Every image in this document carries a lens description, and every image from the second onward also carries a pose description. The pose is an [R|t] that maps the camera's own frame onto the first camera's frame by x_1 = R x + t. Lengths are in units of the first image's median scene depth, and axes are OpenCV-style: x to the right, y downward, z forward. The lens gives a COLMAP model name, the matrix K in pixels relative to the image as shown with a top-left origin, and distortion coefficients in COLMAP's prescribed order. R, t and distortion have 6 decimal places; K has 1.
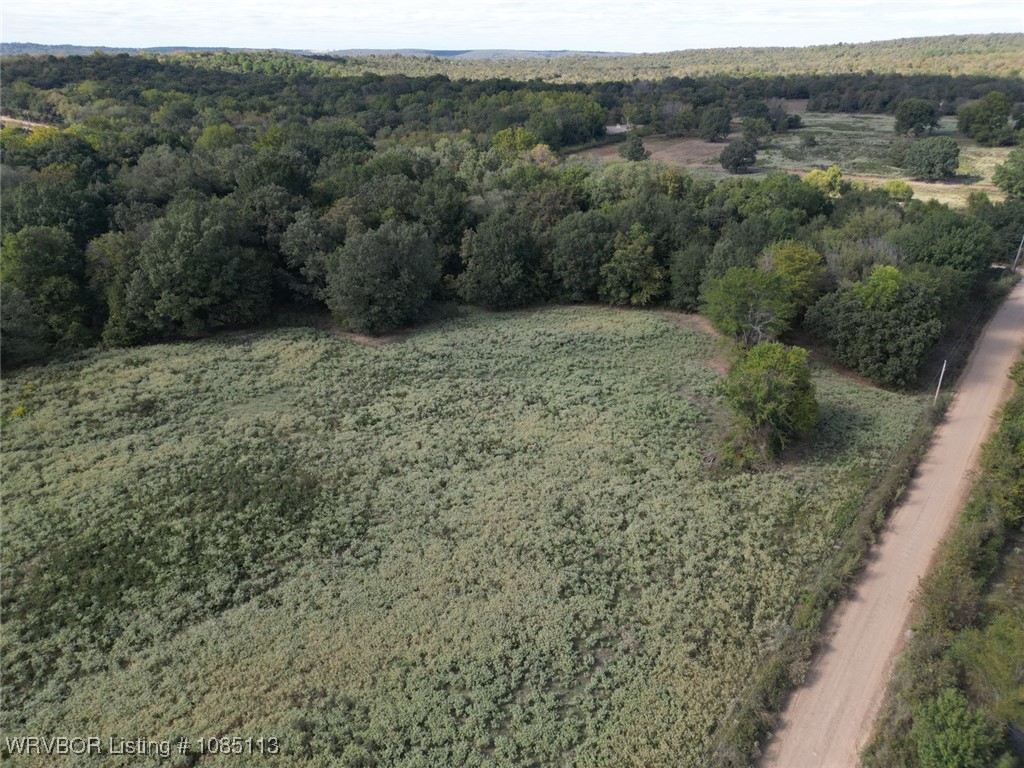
lens RADIAL K [[712.4, 0, 511.0], [0, 712.4, 382.5], [0, 0, 1]] dist [0.085485, -0.087680]
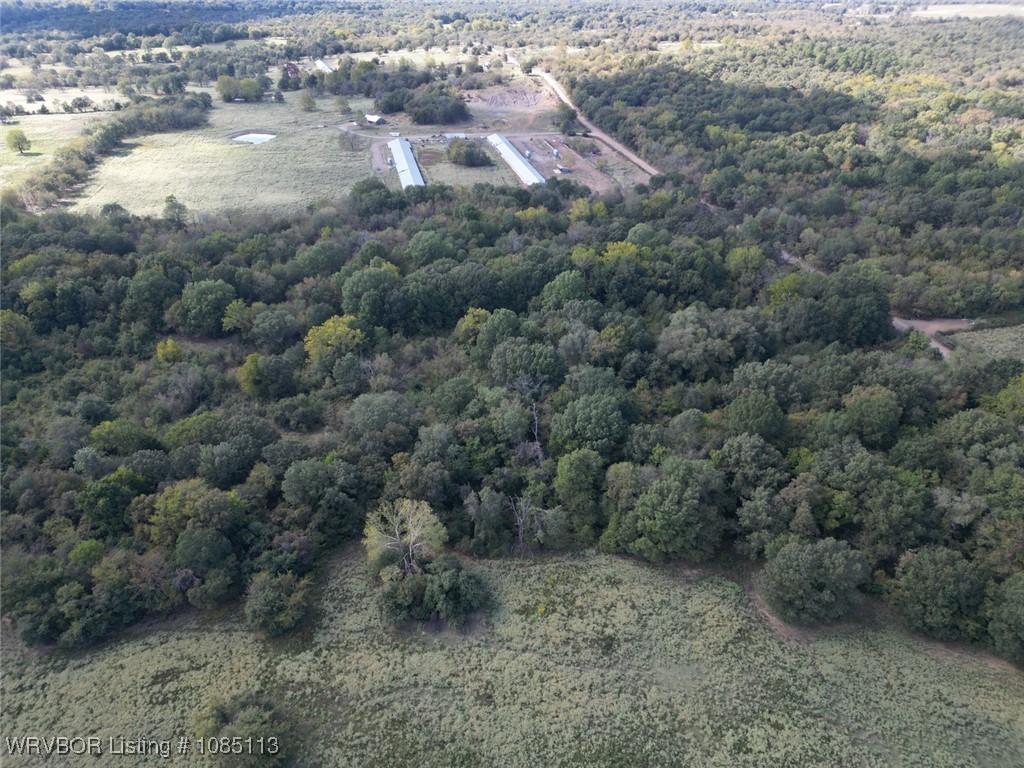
lens RADIAL K [[712.4, 0, 511.0], [0, 712.4, 382.5], [0, 0, 1]] dist [0.085485, -0.087680]
pose [[0.768451, 0.308800, -0.560469, 0.015895], [-0.250383, 0.951126, 0.180743, -0.709259], [0.588890, 0.001440, 0.808212, -0.338462]]
